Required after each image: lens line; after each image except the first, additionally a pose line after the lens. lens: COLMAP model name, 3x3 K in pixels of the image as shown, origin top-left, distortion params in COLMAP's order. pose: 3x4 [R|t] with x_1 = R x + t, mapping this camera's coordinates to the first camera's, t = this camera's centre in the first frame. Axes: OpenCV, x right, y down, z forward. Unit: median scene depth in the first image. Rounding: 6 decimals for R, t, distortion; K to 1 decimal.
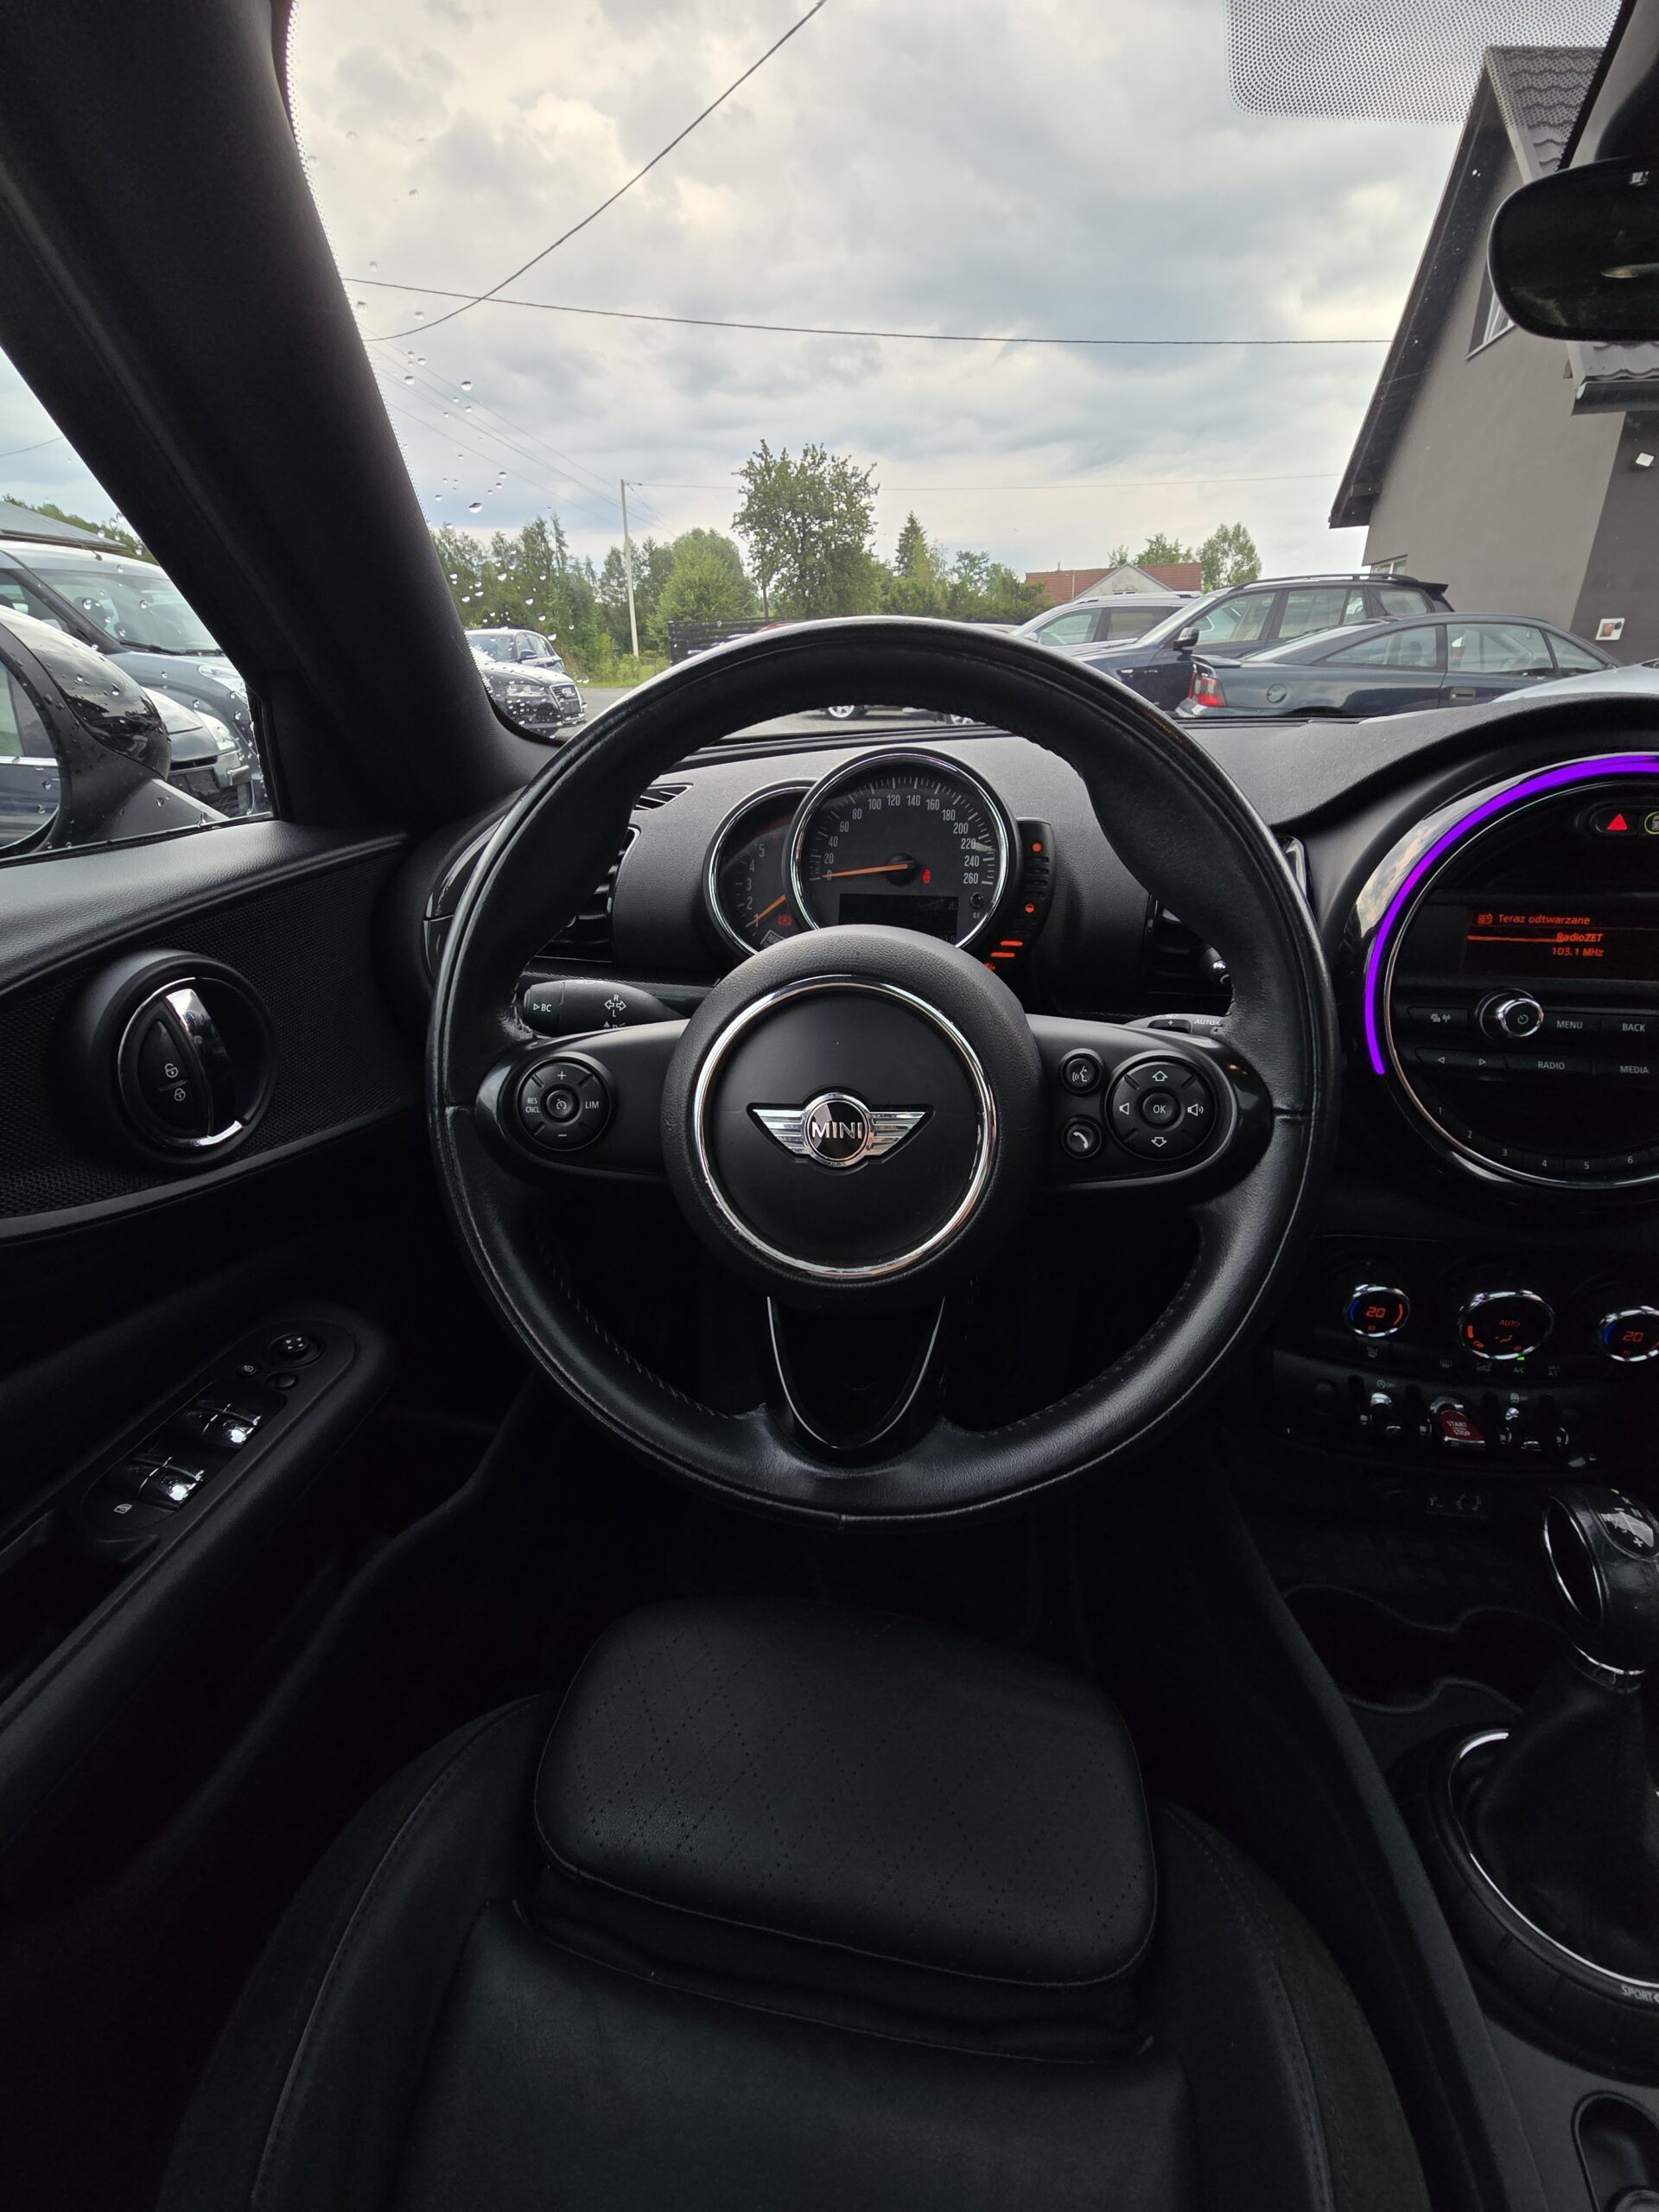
lens RADIAL K [[892.2, 0, 829.5], [0, 892.2, 1106.0], [0, 0, 1]] dist [-0.000204, -0.000018]
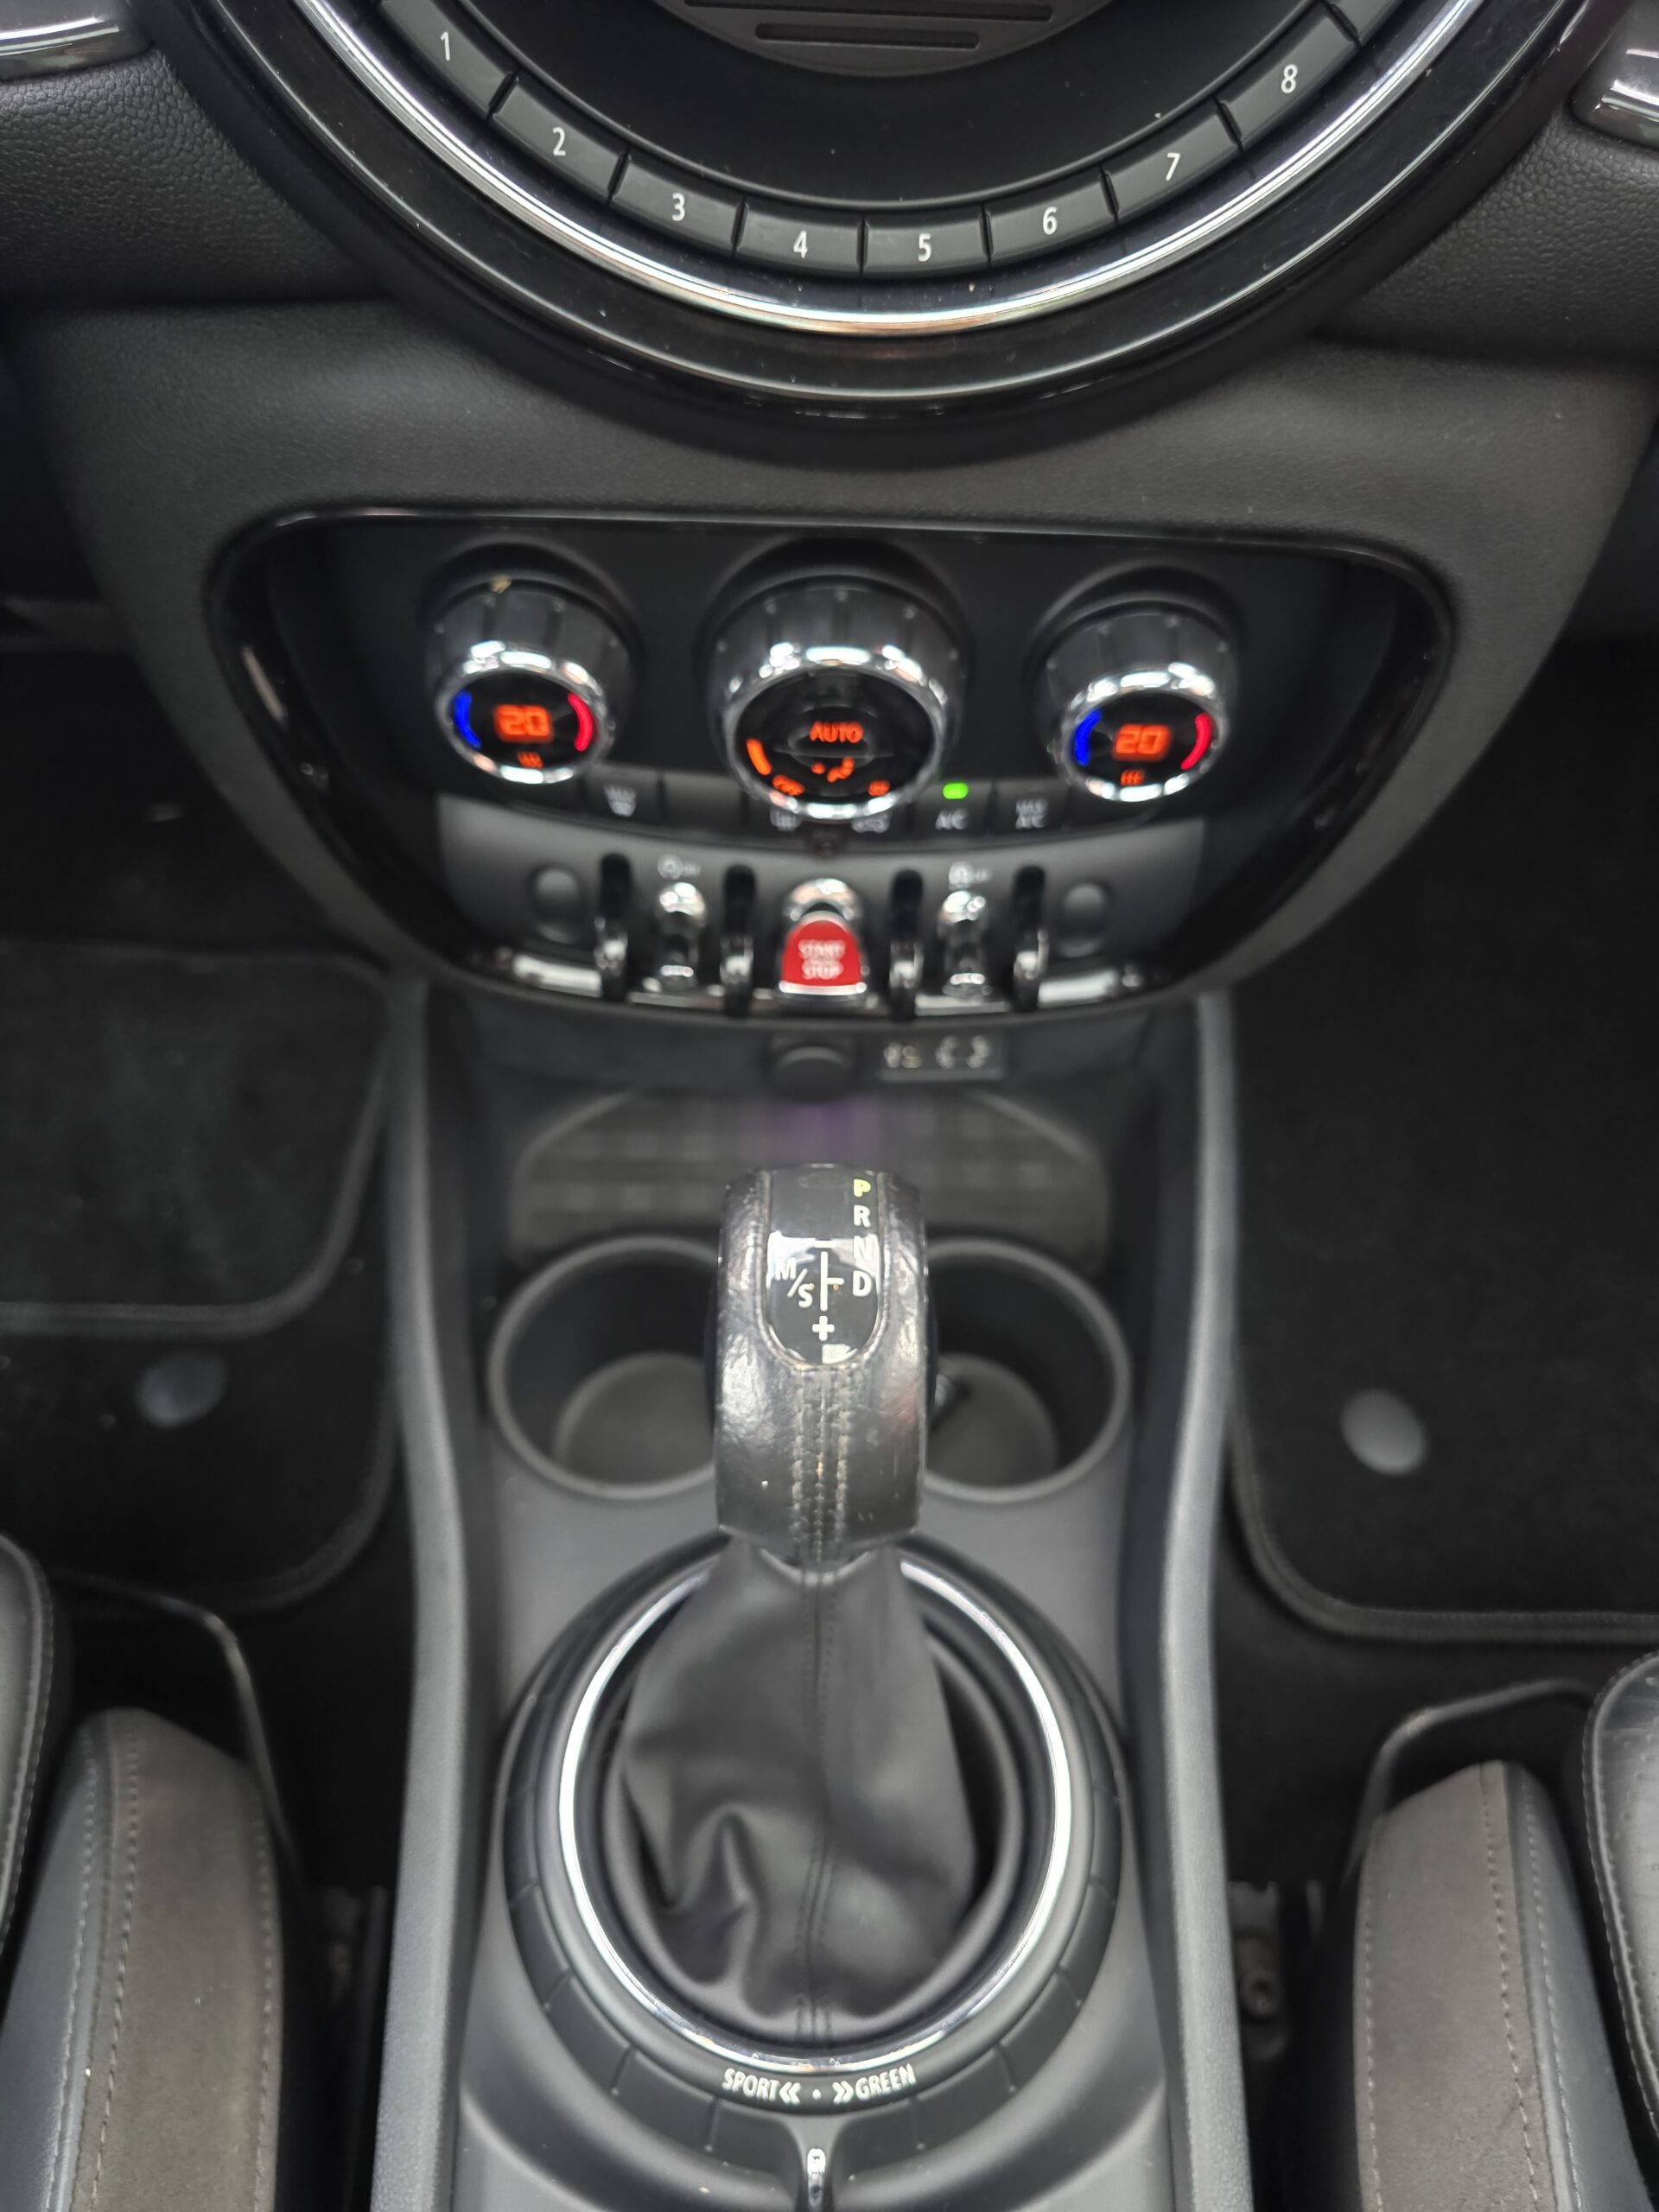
lens RADIAL K [[1525.5, 0, 832.7], [0, 1525.5, 1056.6], [0, 0, 1]] dist [-0.021912, 0.000568]
pose [[0.986375, -0.107872, 0.124210, 0.740528], [0.029419, 0.858505, 0.511960, 0.039212], [-0.161861, -0.501331, 0.849981, 0.433736]]
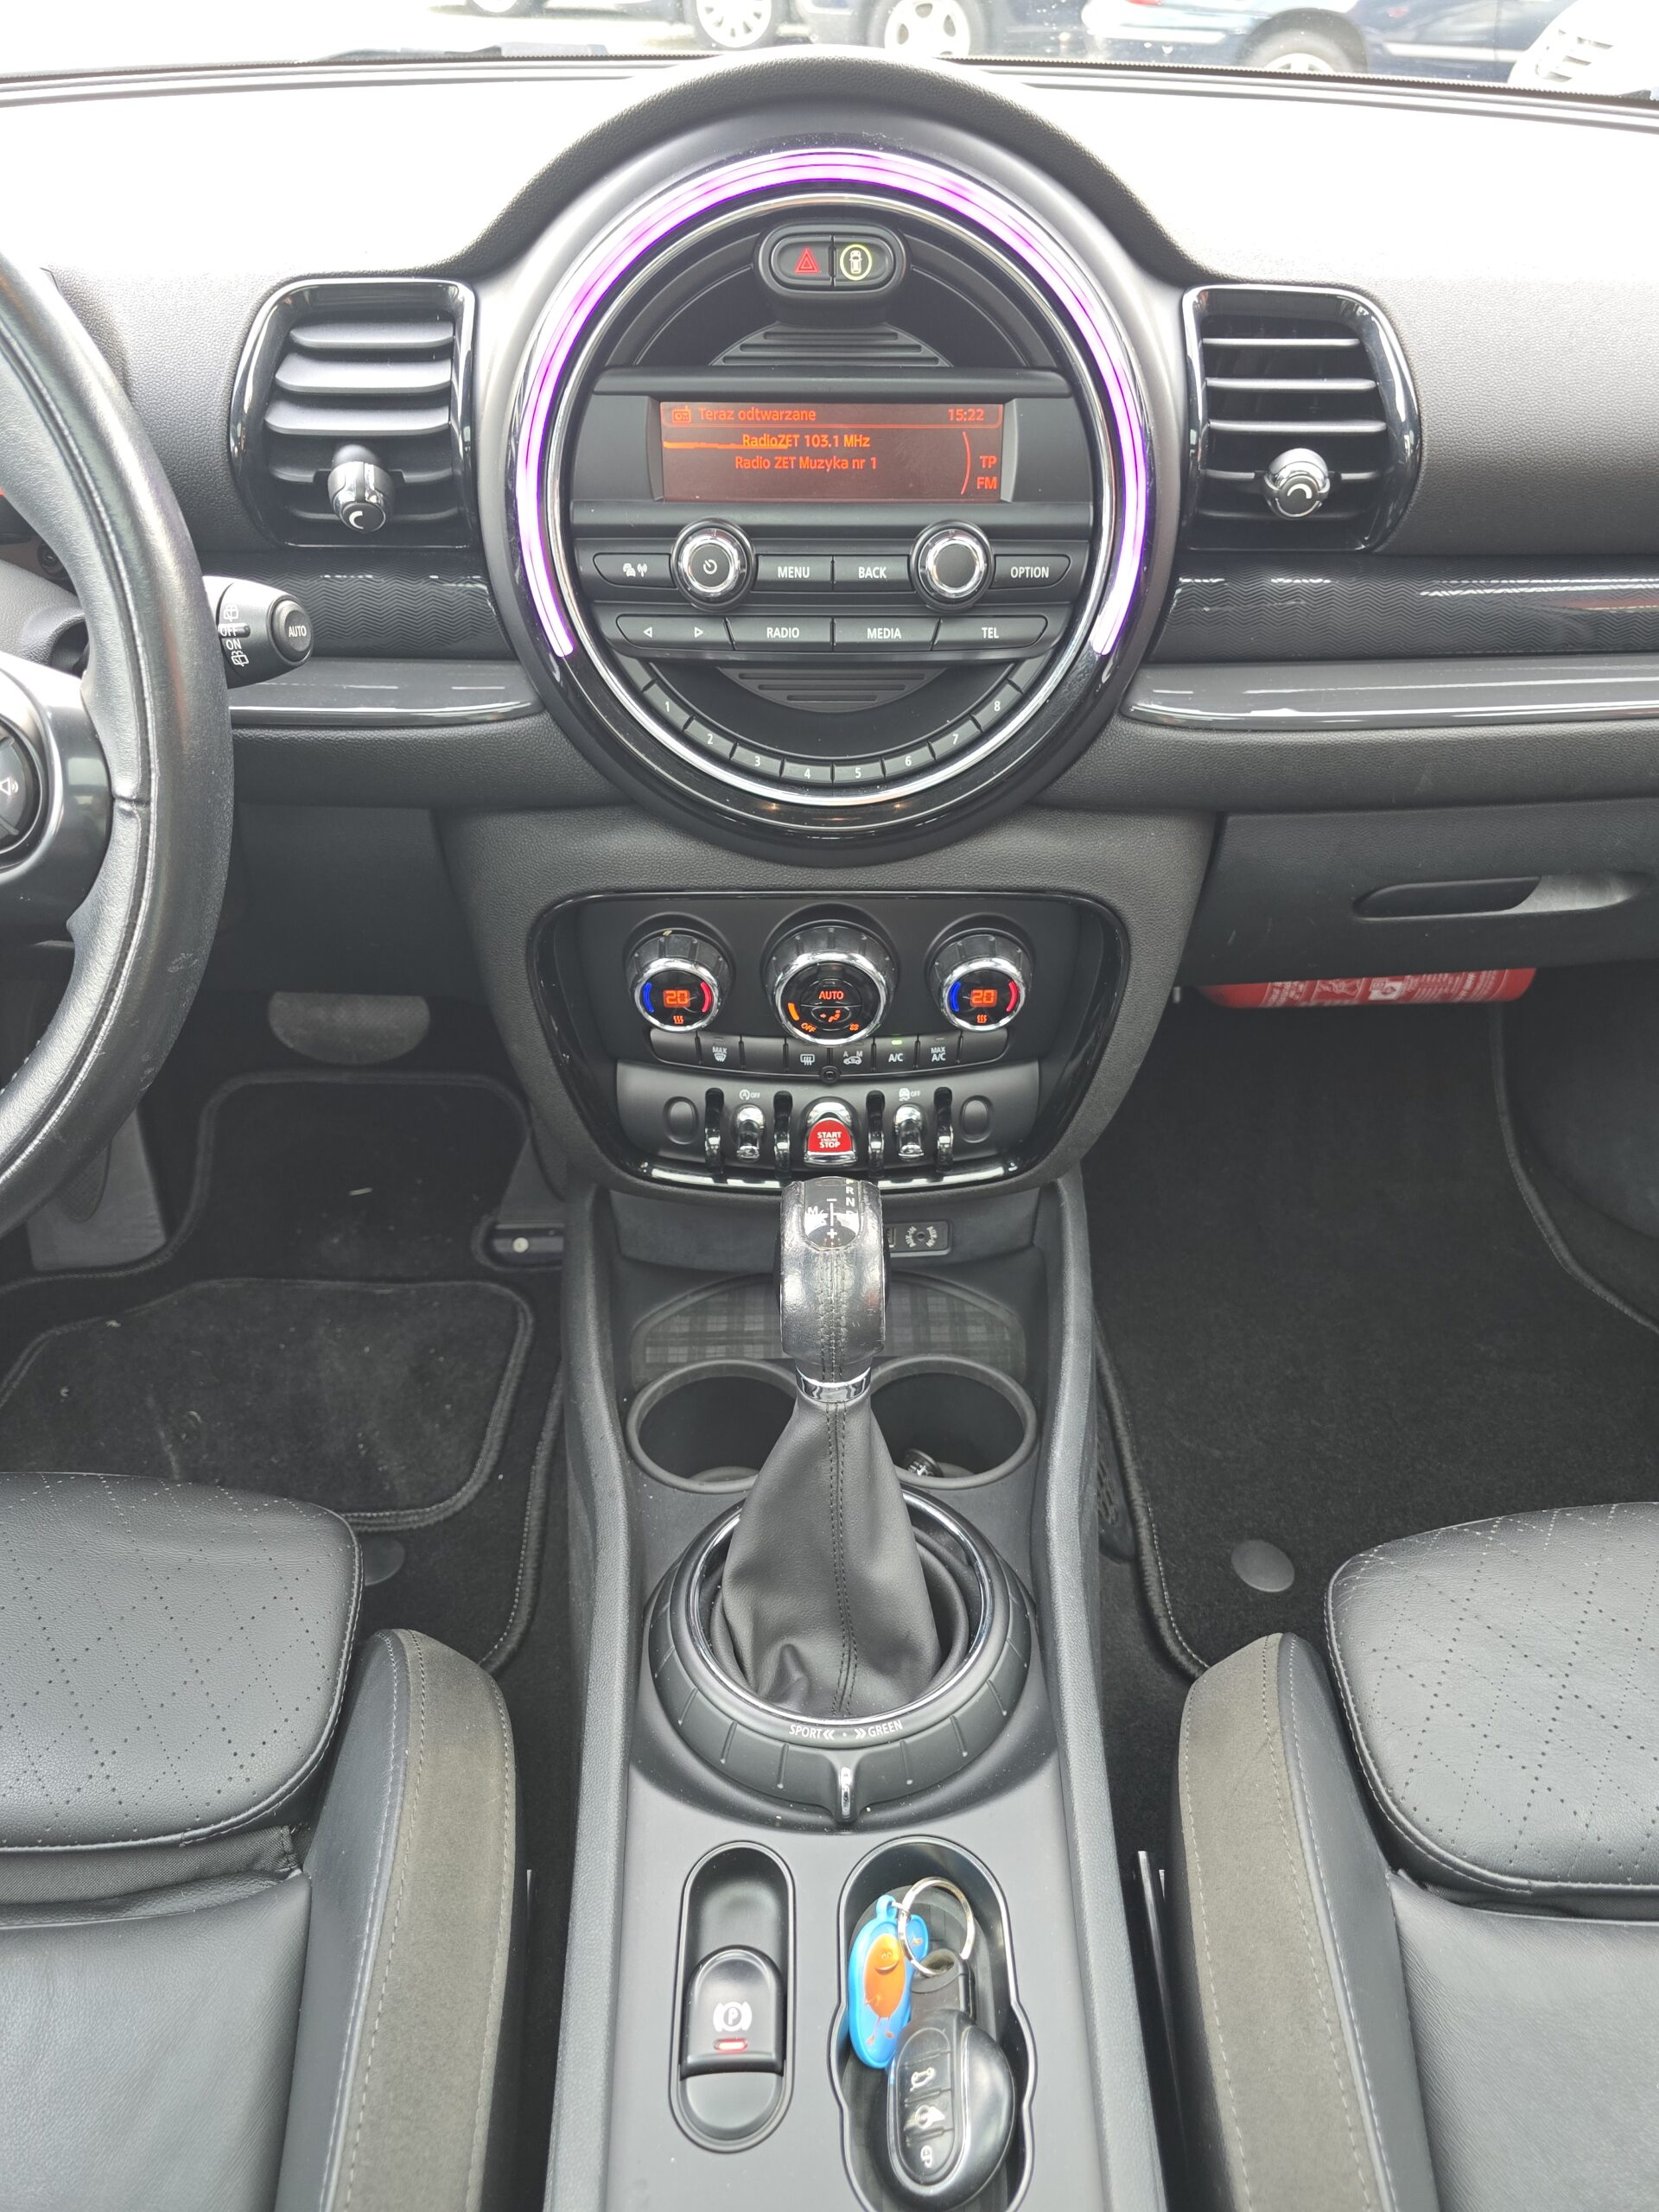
lens RADIAL K [[1469.5, 0, 848.5], [0, 1469.5, 1096.9], [0, 0, 1]] dist [0.044228, -0.037696]
pose [[0.982921, -0.099445, 0.154842, 0.638514], [0.063715, 0.973278, 0.220615, 0.059682], [-0.172644, -0.206982, 0.962991, -0.244289]]
